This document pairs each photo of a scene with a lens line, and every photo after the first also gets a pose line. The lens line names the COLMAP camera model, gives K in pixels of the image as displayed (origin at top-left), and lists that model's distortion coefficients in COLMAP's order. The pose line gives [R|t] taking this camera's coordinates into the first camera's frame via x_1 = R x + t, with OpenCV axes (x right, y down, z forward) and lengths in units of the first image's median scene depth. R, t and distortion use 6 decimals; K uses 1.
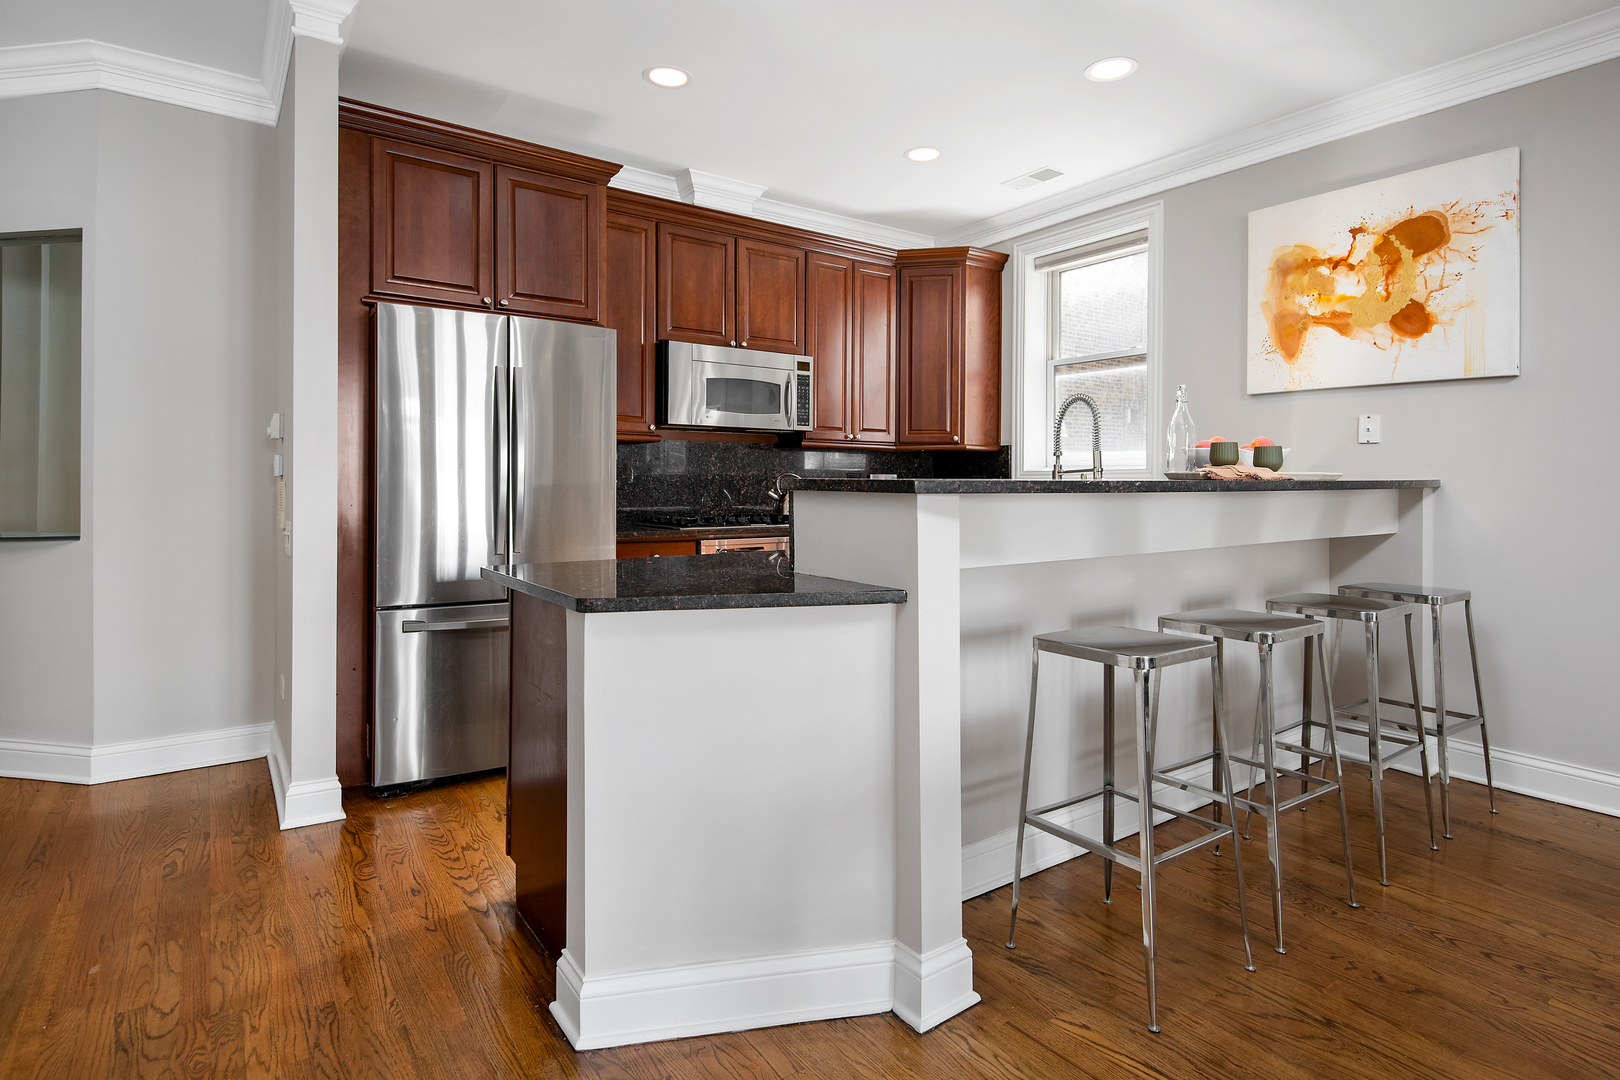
lens RADIAL K [[827.0, 0, 904.8], [0, 827.0, 487.1], [0, 0, 1]] dist [-0.012250, 0.000007]
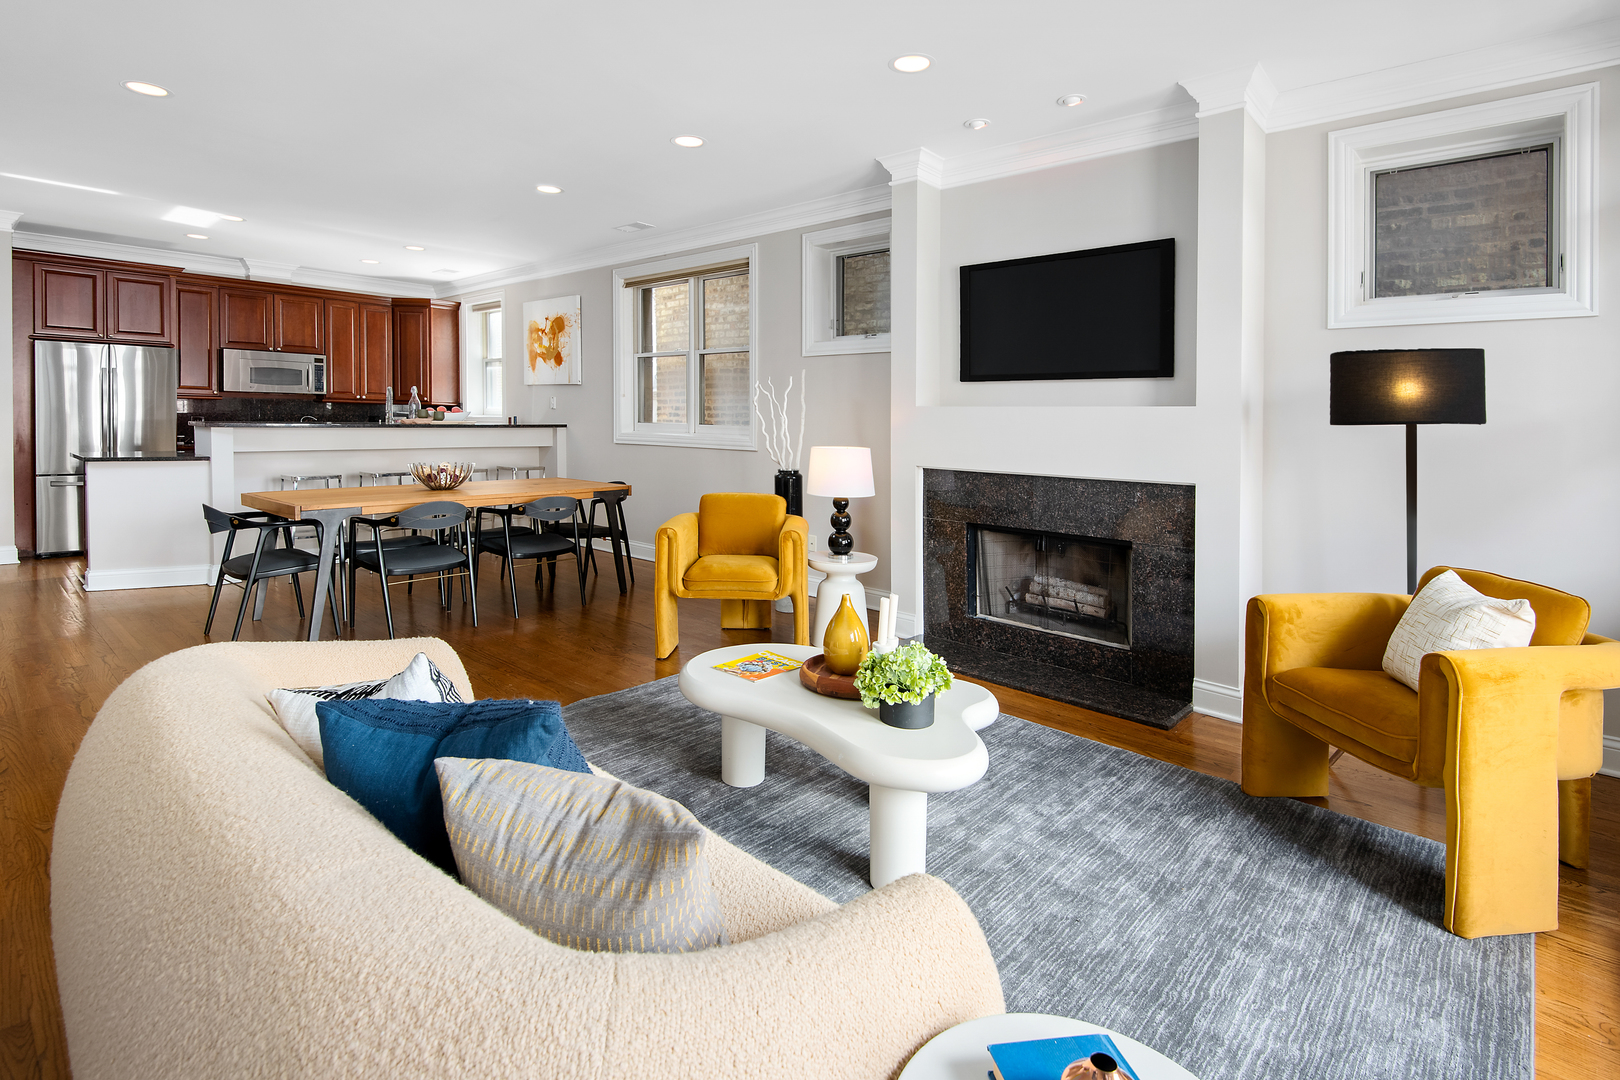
lens RADIAL K [[744.8, 0, 874.5], [0, 744.8, 440.6], [0, 0, 1]] dist [0.000365, -0.003600]
pose [[0.976022, 0.010983, 0.217396, 0.986090], [-0.015473, 0.999701, 0.018960, -0.017057], [-0.217122, -0.021869, 0.975899, -1.262066]]
